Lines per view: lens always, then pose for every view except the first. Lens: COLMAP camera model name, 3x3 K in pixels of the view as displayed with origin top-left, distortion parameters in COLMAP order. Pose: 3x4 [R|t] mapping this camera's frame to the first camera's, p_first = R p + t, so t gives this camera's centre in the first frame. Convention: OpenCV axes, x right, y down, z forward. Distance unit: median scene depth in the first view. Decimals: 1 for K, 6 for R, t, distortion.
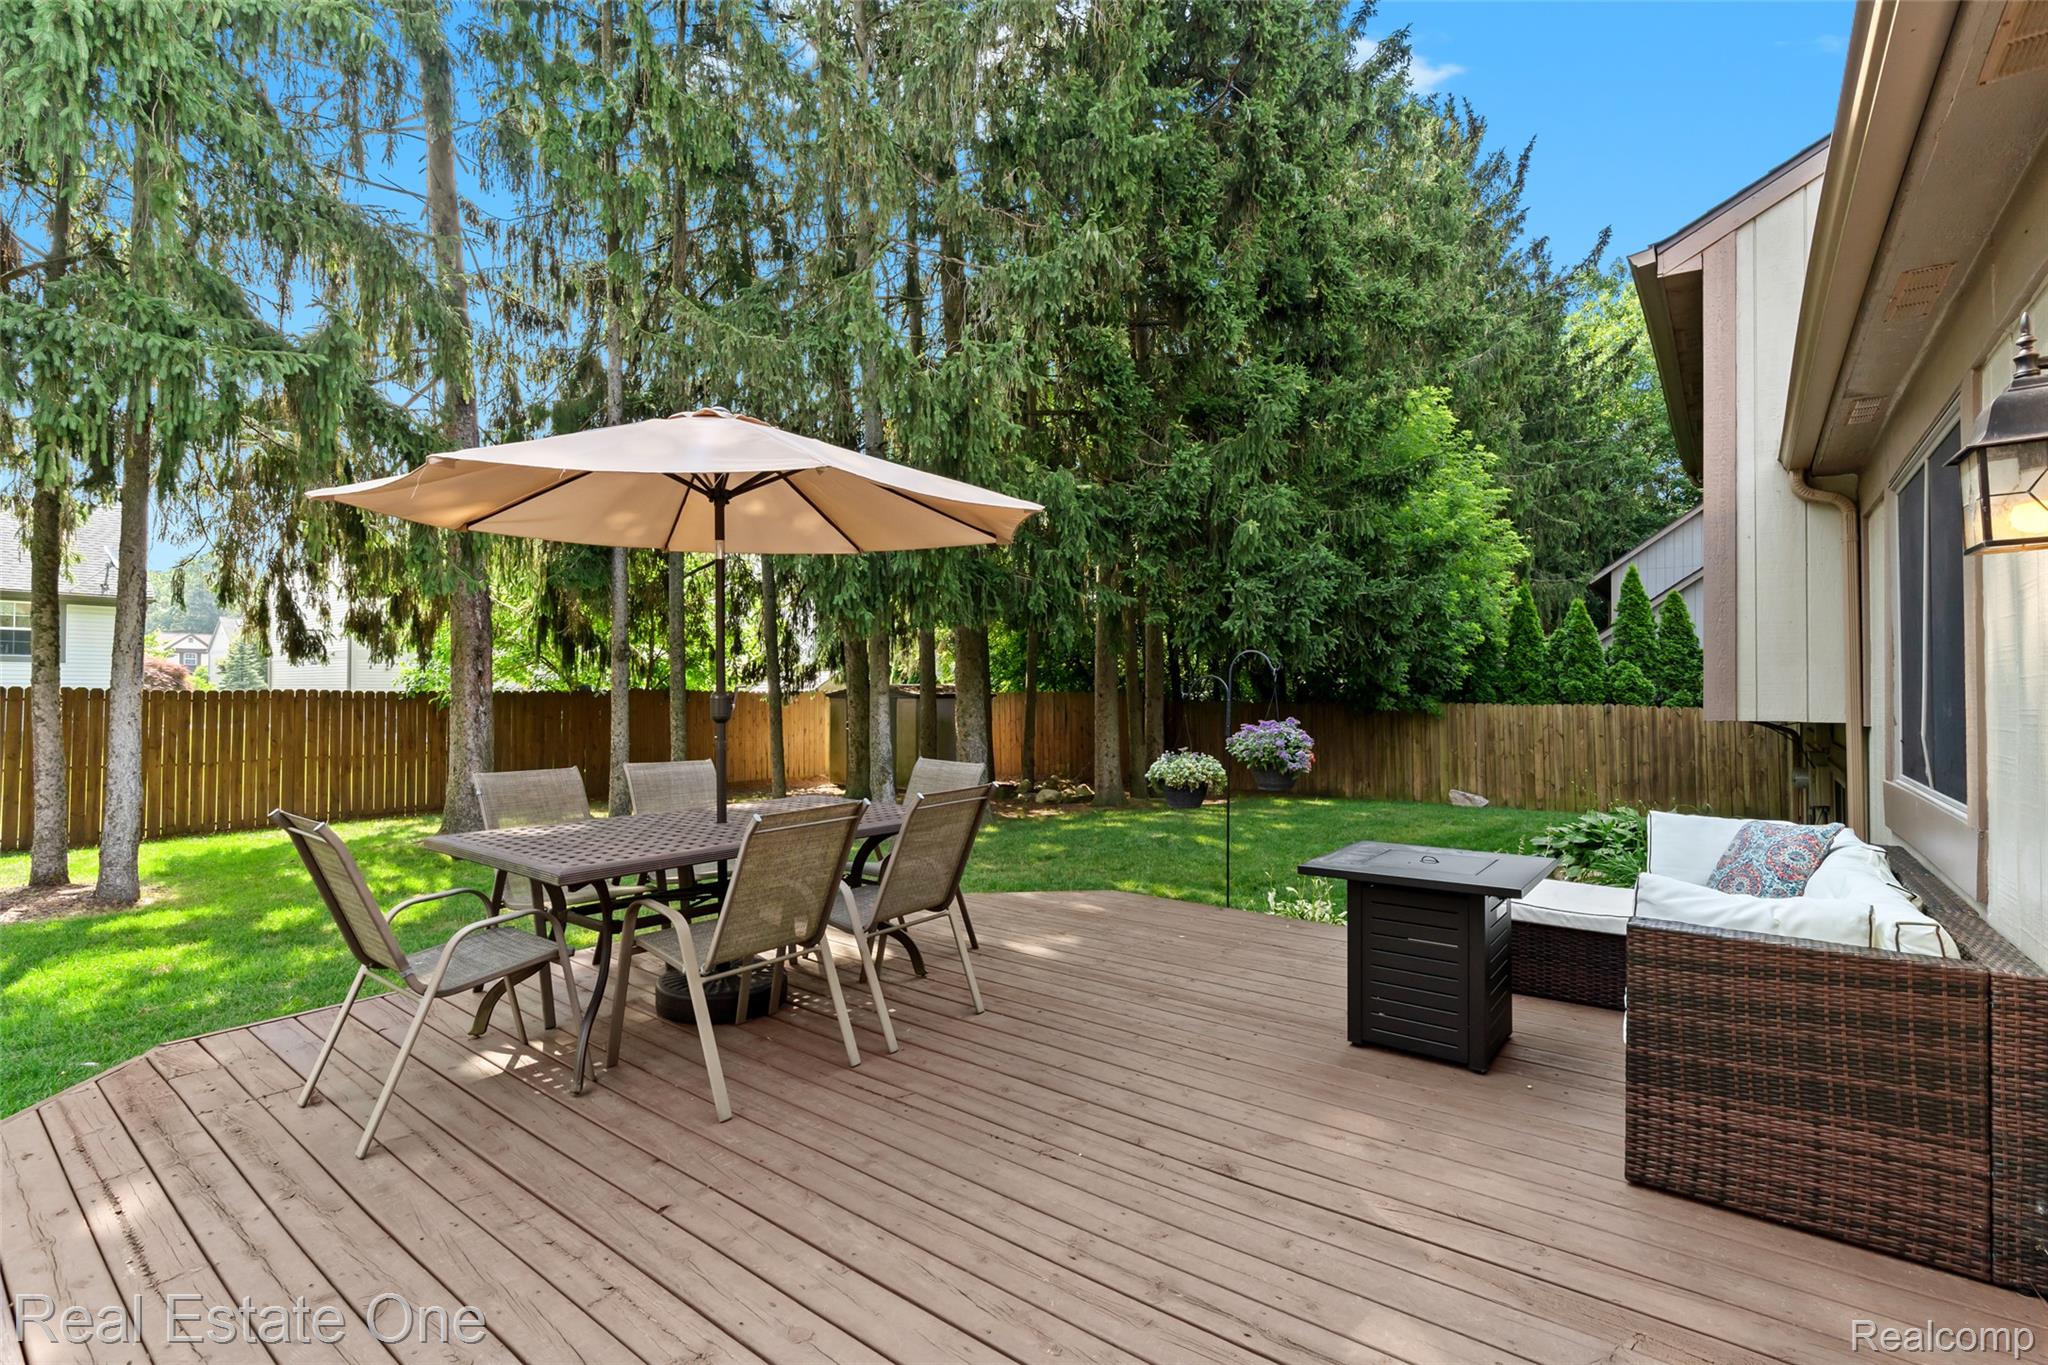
lens RADIAL K [[918.6, 0, 1018.1], [0, 918.6, 680.9], [0, 0, 1]] dist [-0.009603, 0.001402]
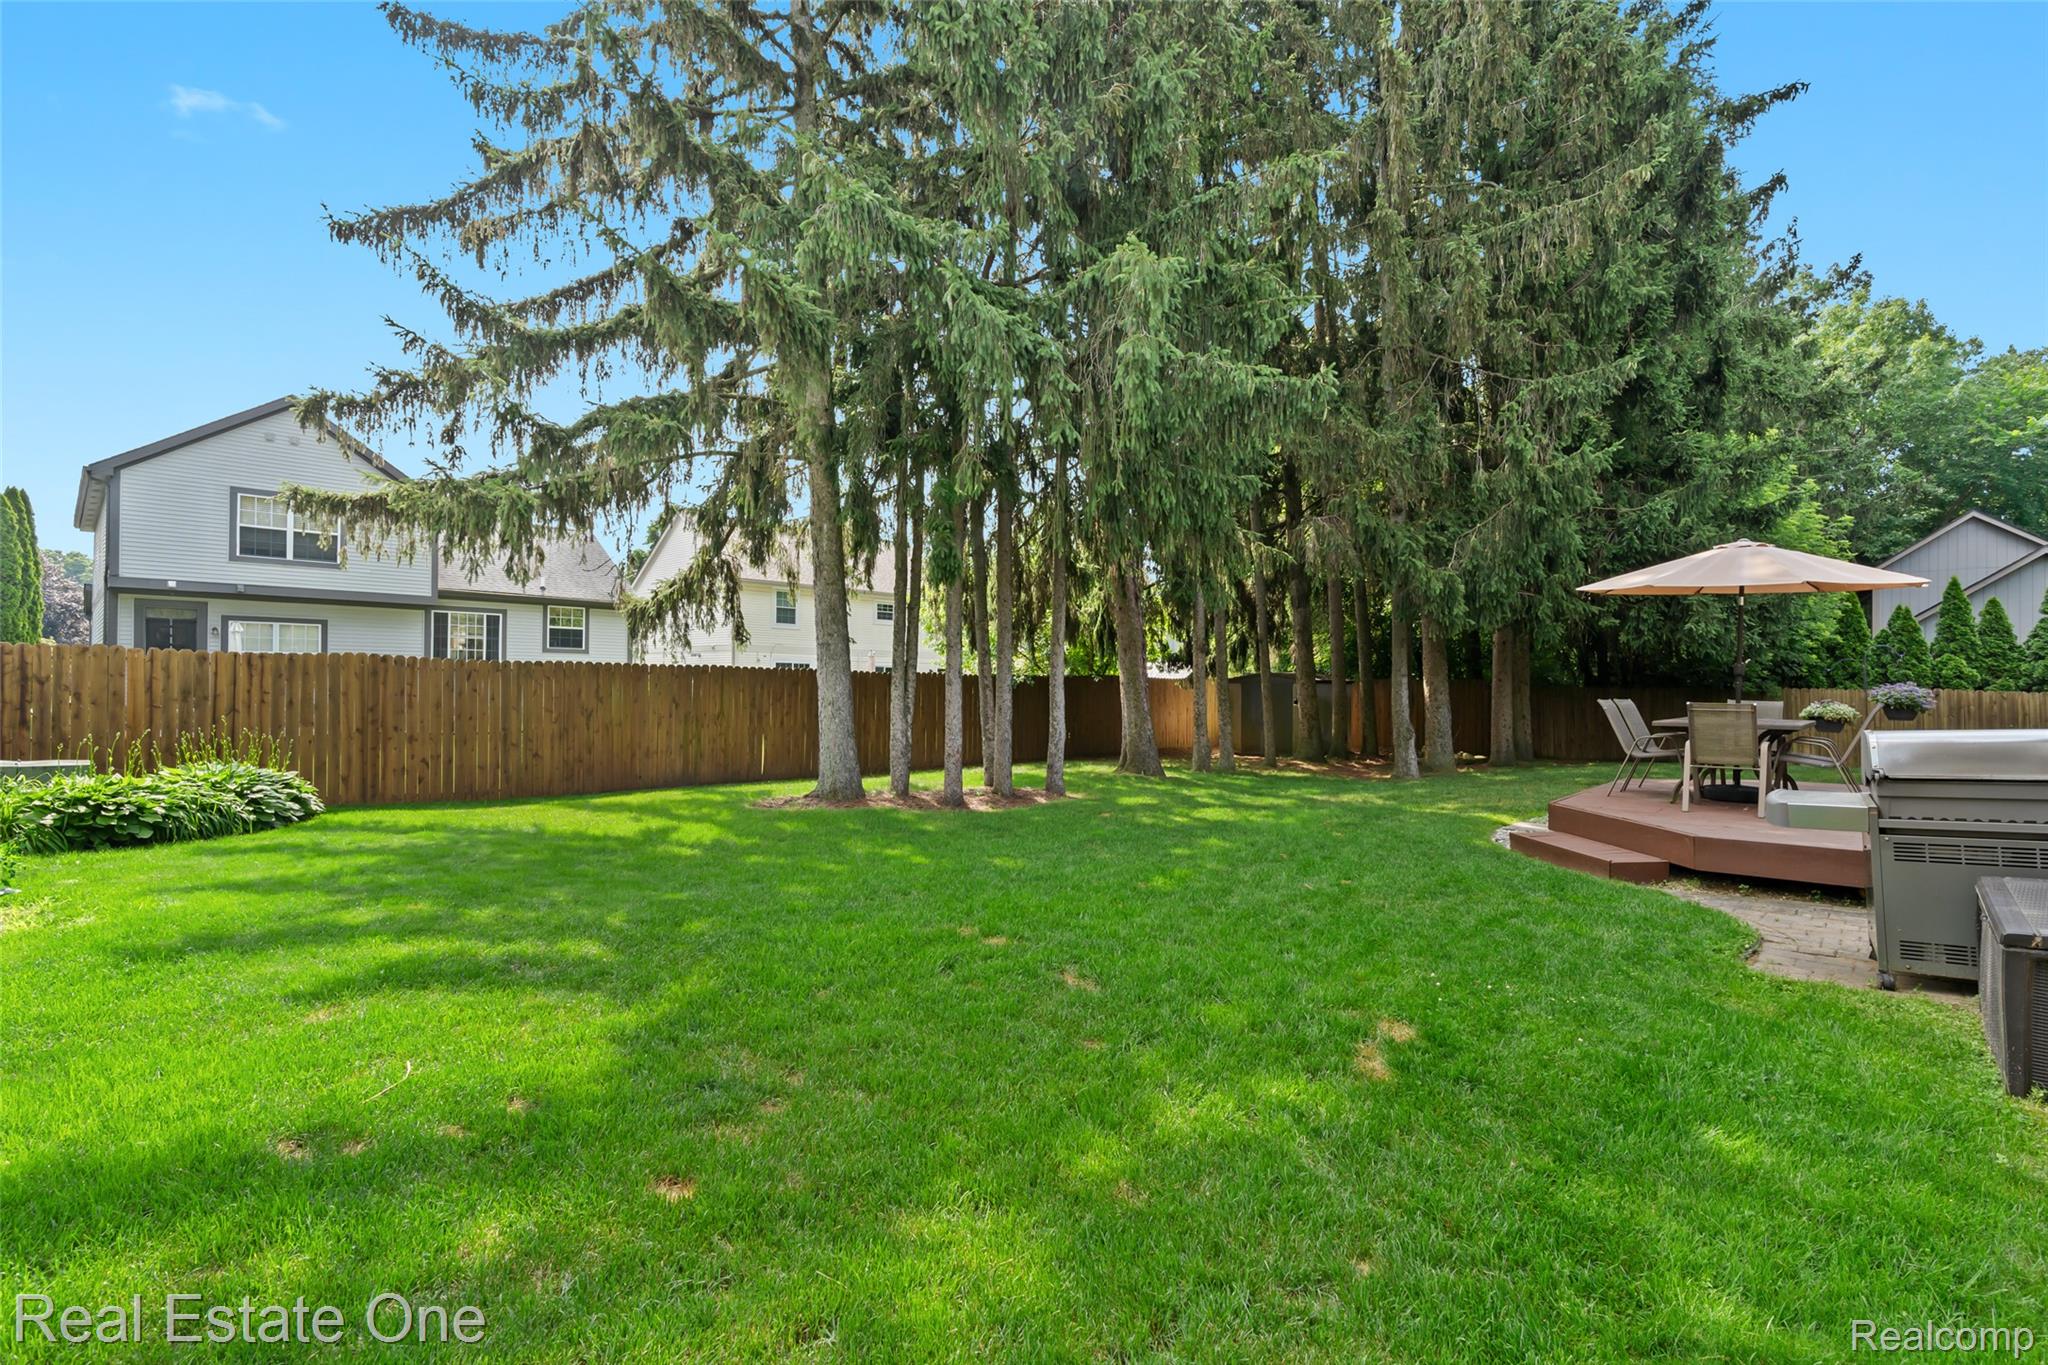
lens RADIAL K [[918.6, 0, 1028.9], [0, 918.6, 681.0], [0, 0, 1]] dist [-0.009603, 0.001402]
pose [[0.994817, 0.005201, -0.101551, -0.459984], [-0.004784, 0.999979, 0.004347, 0.015564], [0.101572, -0.003839, 0.994821, -0.362327]]
